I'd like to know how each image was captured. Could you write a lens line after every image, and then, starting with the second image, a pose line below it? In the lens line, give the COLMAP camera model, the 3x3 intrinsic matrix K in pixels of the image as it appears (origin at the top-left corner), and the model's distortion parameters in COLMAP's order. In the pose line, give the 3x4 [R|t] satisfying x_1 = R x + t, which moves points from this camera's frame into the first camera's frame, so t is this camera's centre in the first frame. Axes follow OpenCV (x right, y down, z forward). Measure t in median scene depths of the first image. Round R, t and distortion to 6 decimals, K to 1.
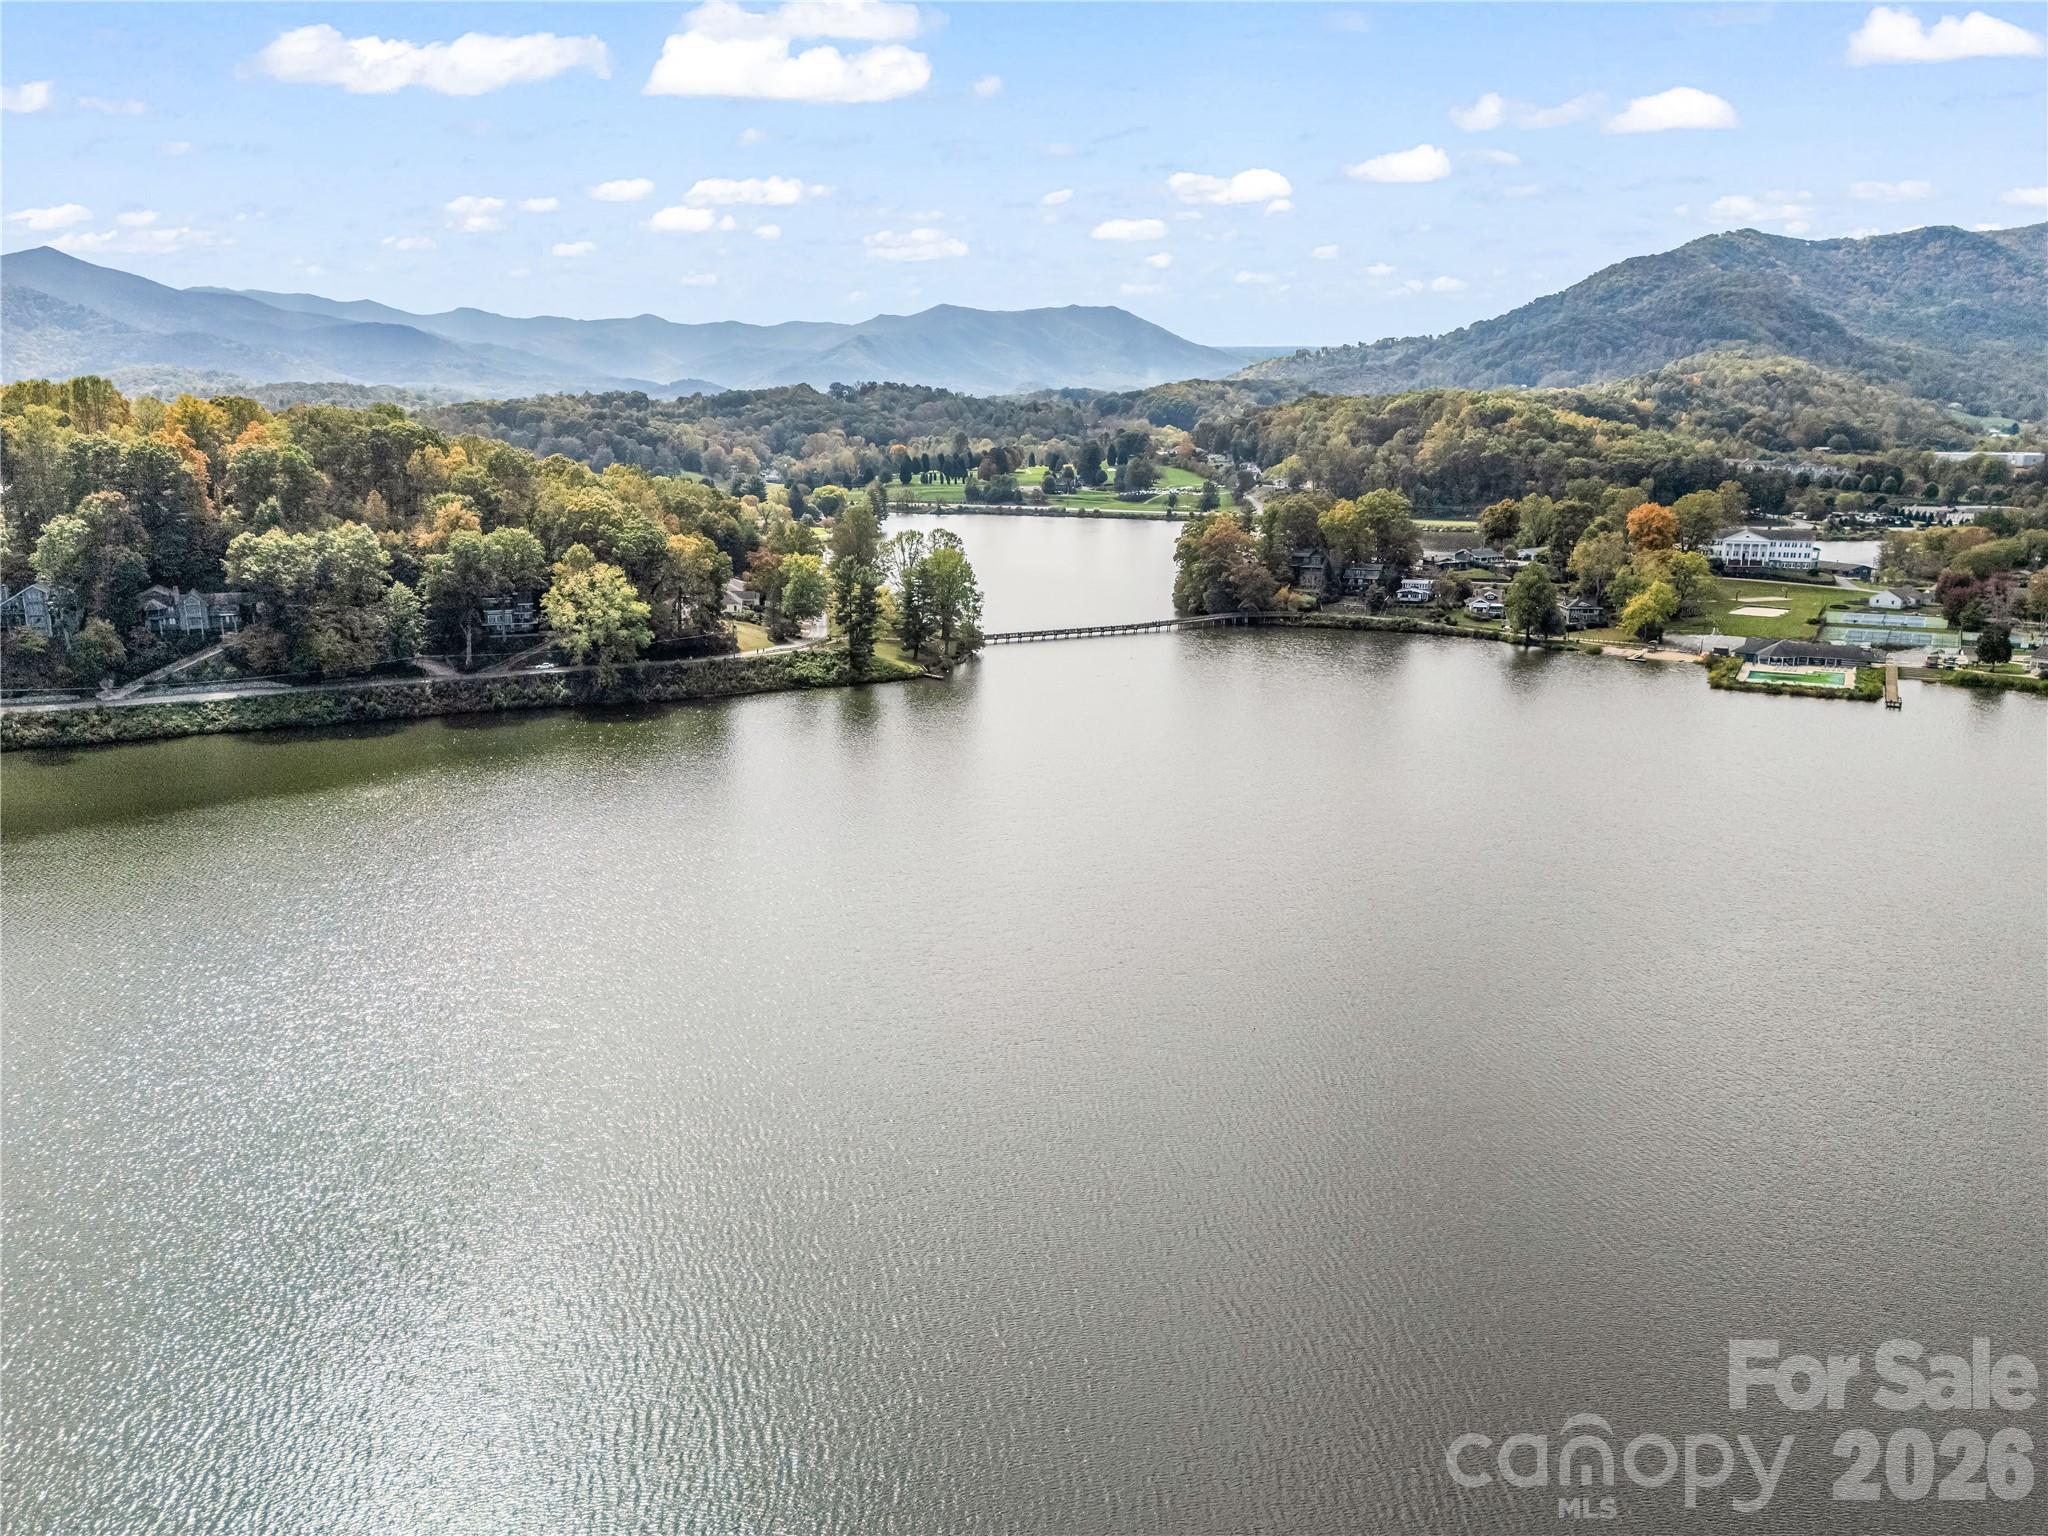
lens RADIAL K [[1537.9, 0, 1021.9], [0, 1537.9, 779.8], [0, 0, 1]] dist [0.052937, -0.040743]
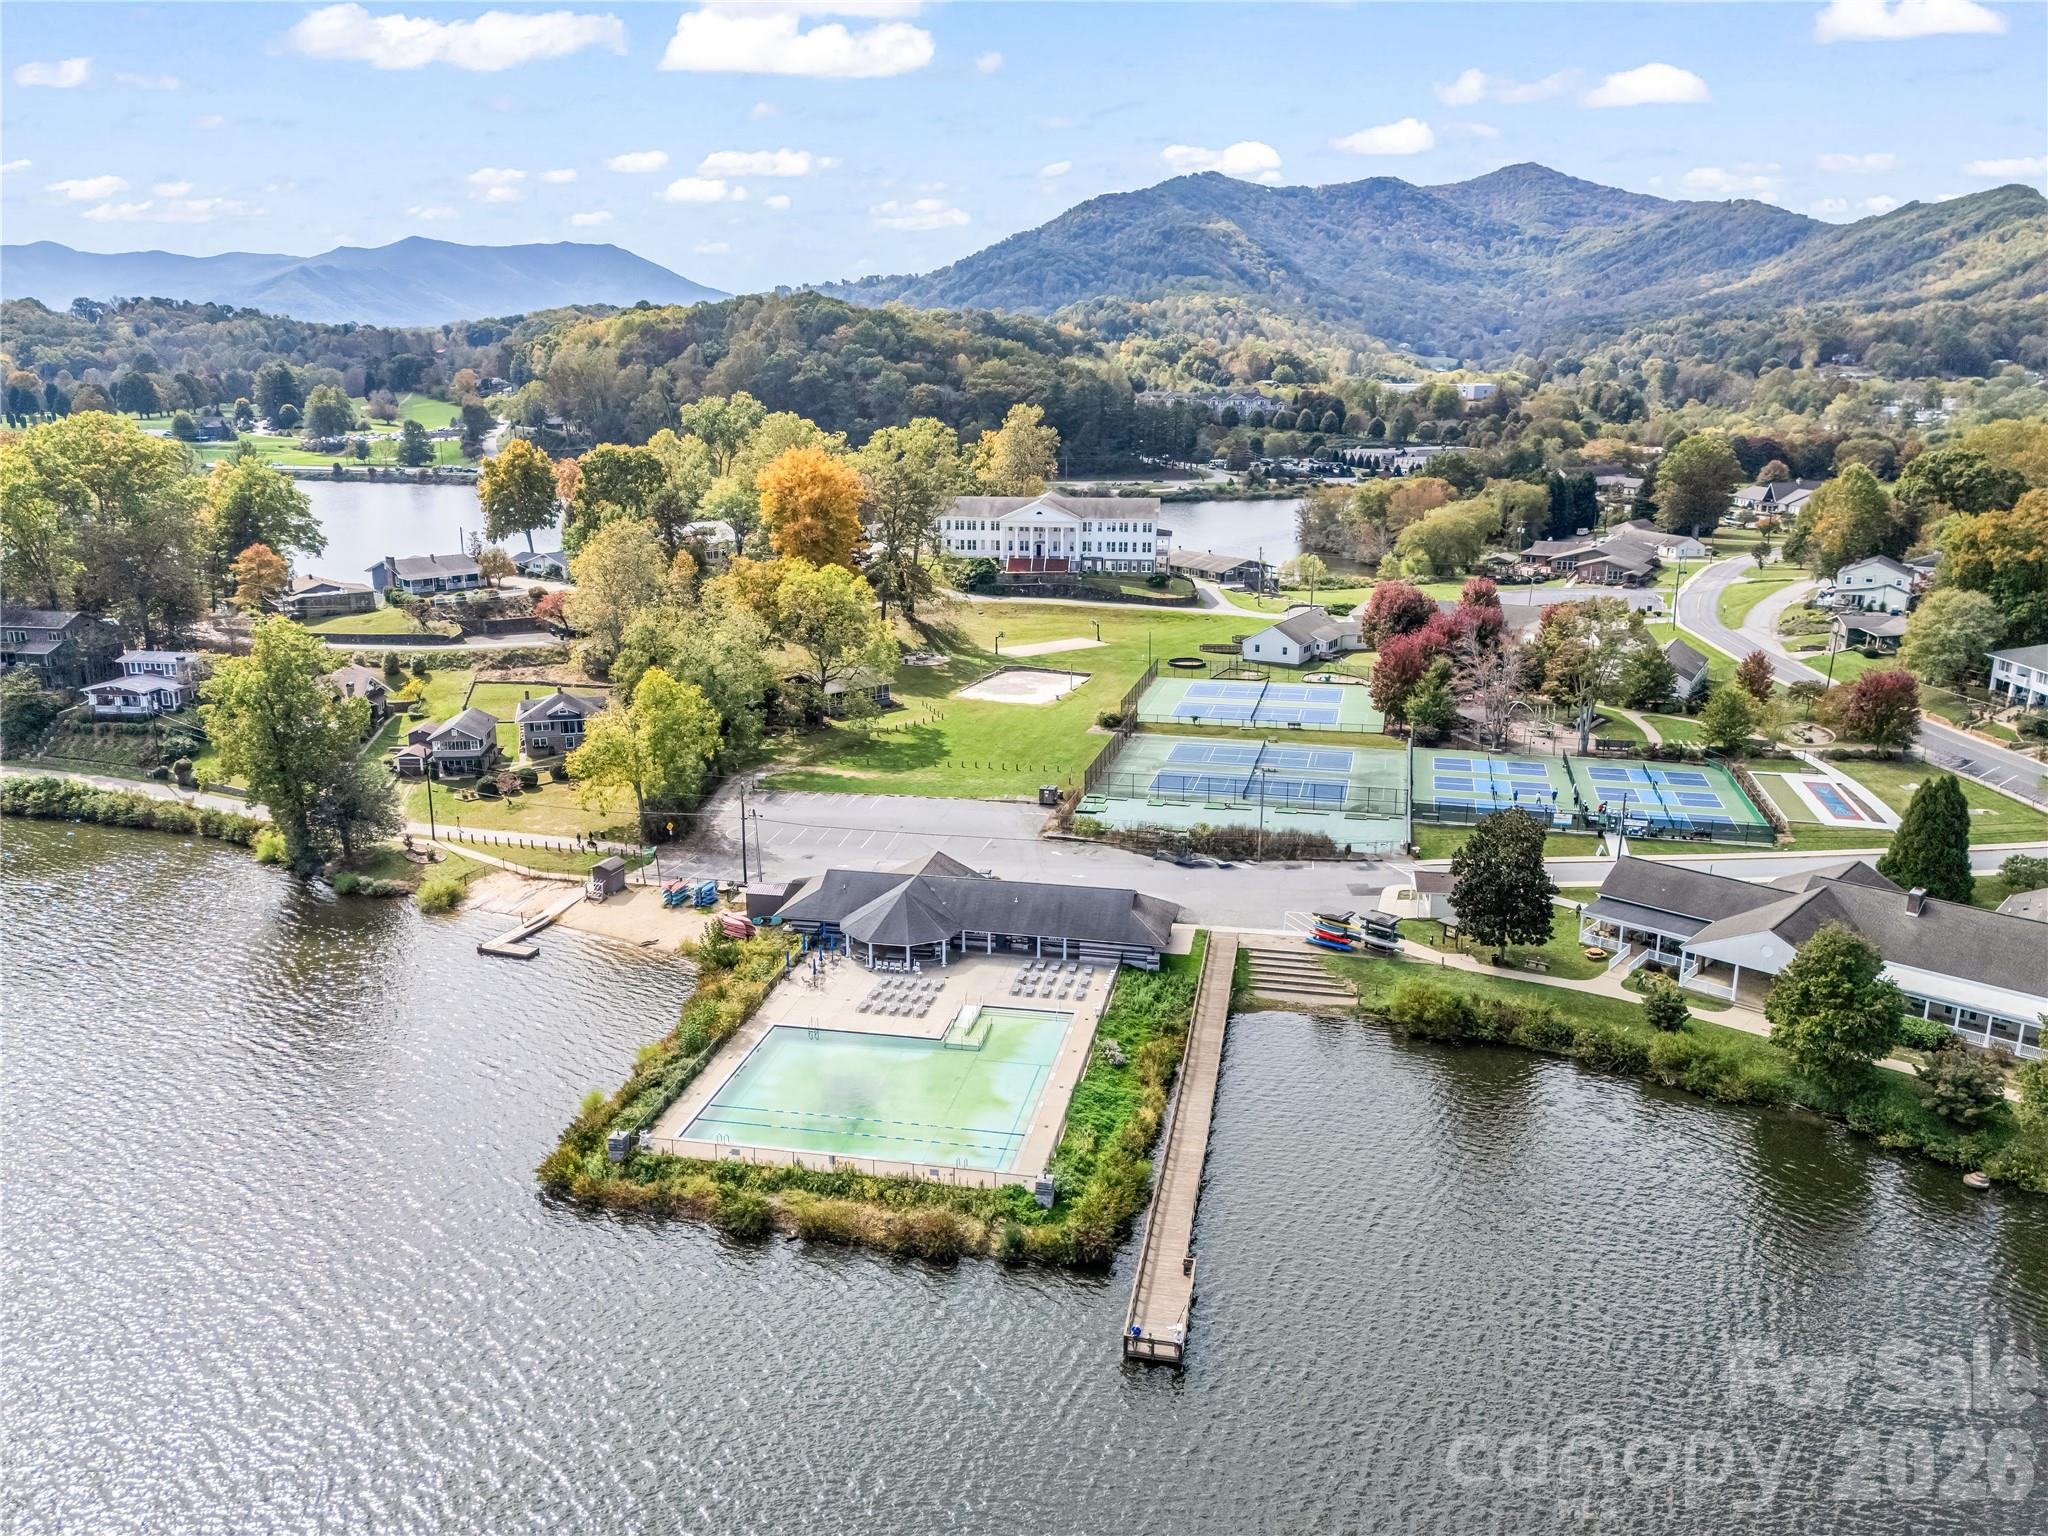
lens RADIAL K [[1537.9, 0, 1025.7], [0, 1537.9, 771.8], [0, 0, 1]] dist [0.052937, -0.040743]
pose [[0.957529, -0.073708, 0.278756, 0.187490], [0.066428, 0.997160, 0.035484, -0.053380], [-0.280580, -0.015460, 0.959706, 0.305729]]
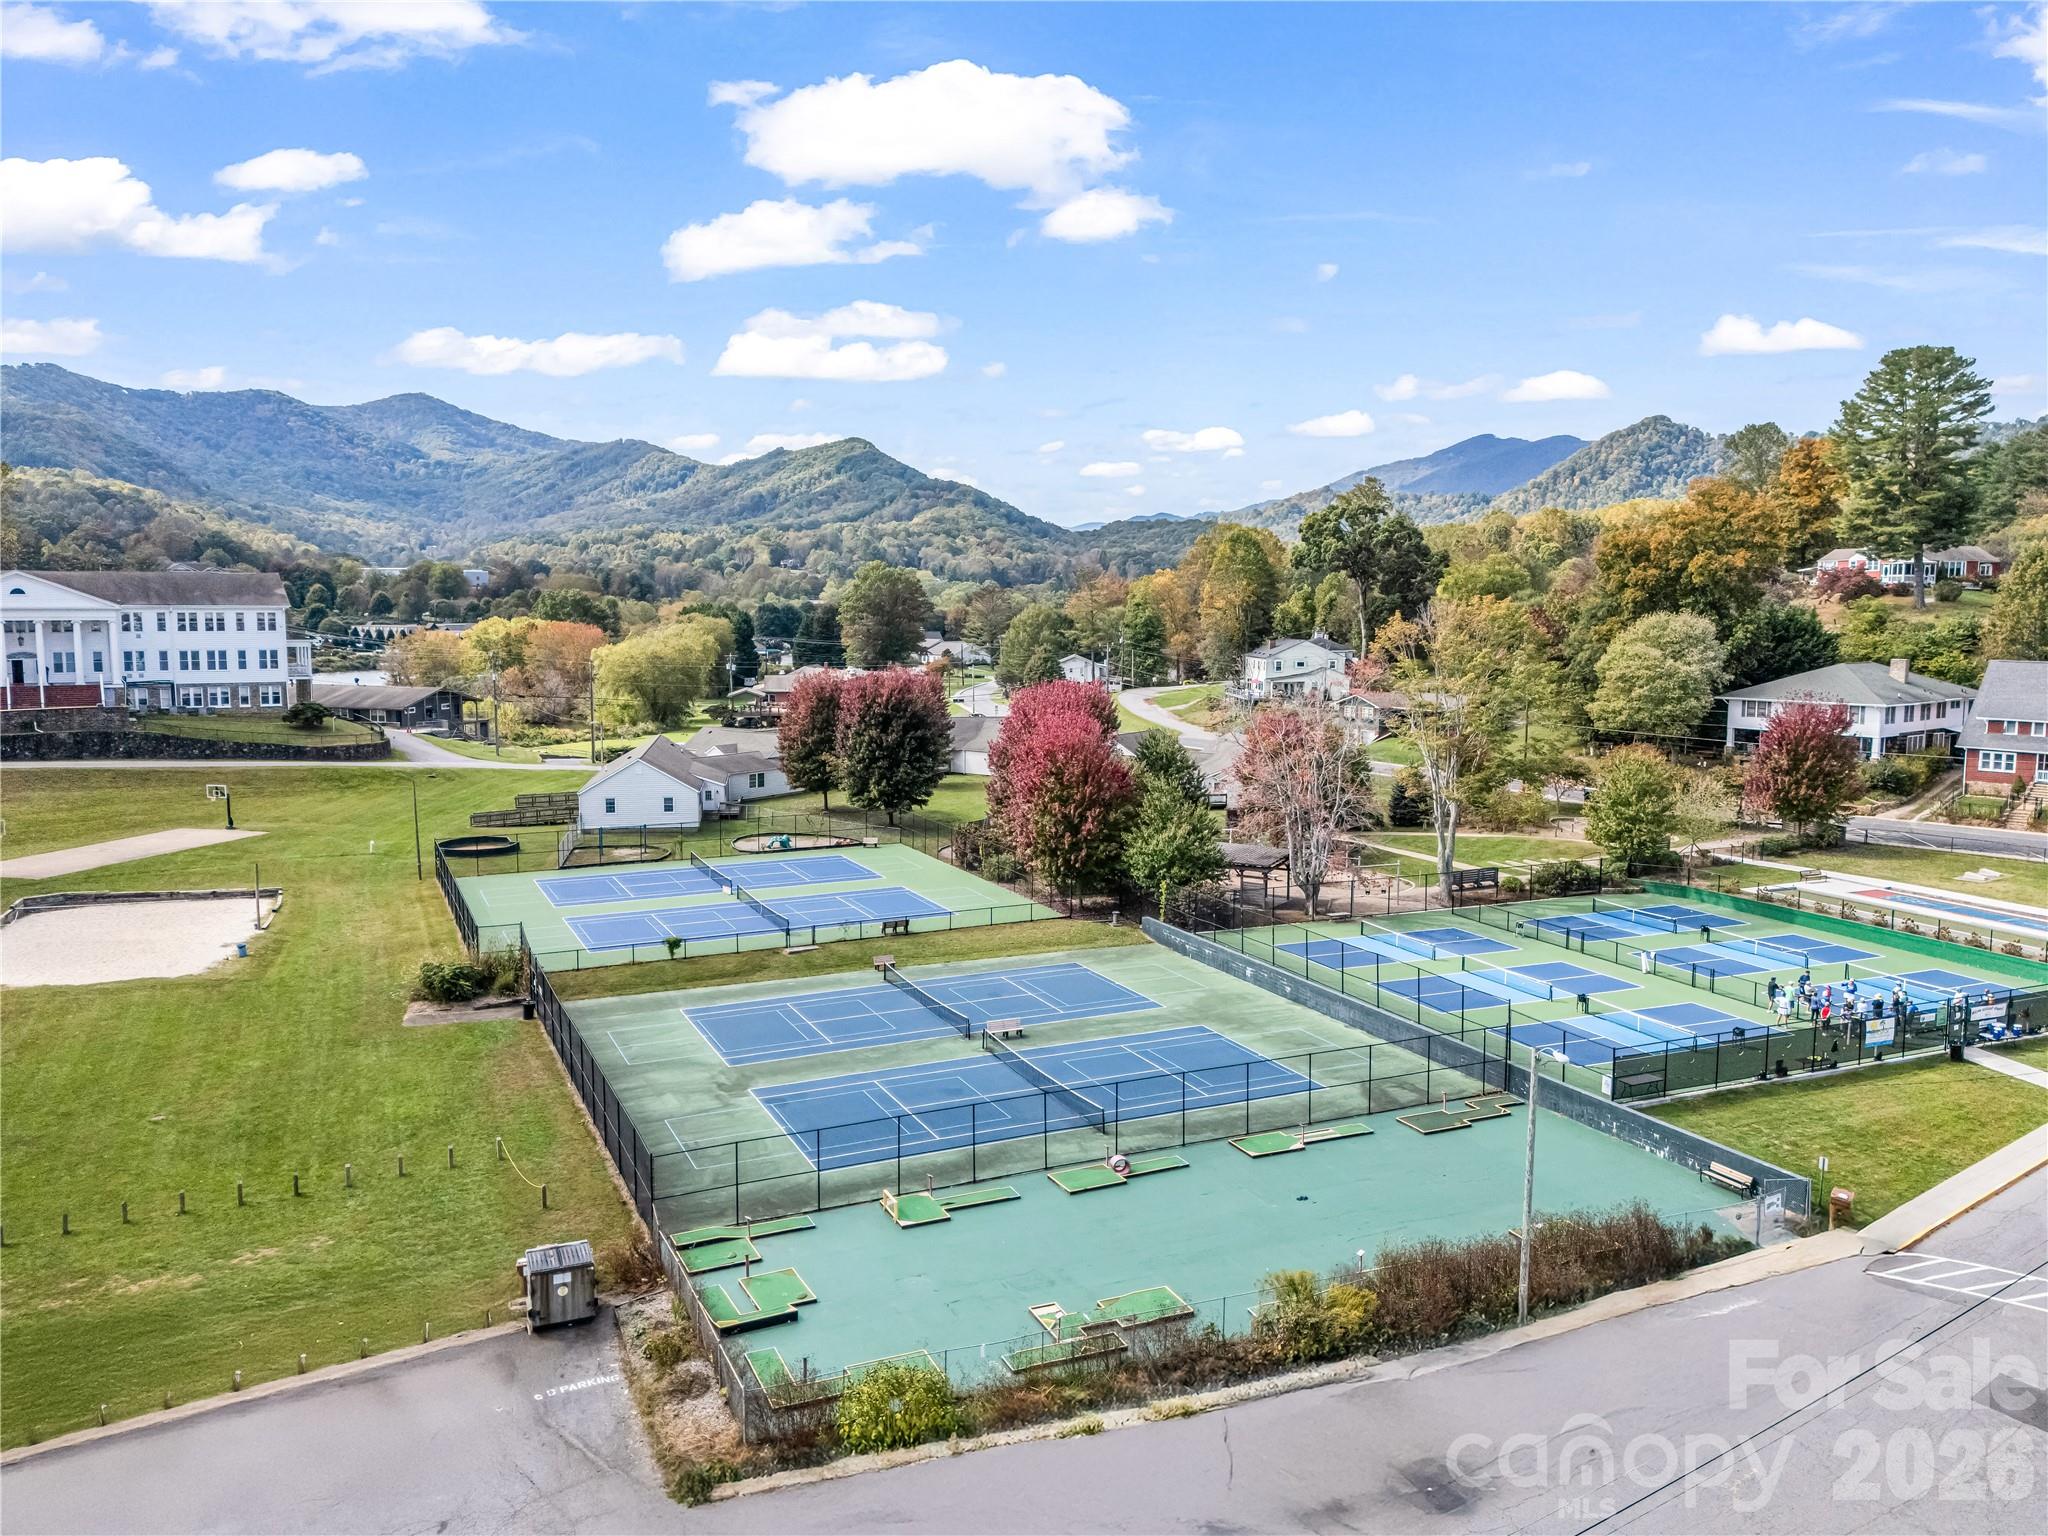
lens RADIAL K [[1537.9, 0, 1026.1], [0, 1537.9, 767.0], [0, 0, 1]] dist [0.052937, -0.040743]
pose [[0.572646, -0.091401, 0.814691, 0.211225], [0.188607, 0.981797, -0.022423, -0.055835], [-0.797812, 0.166497, 0.579461, 0.437264]]
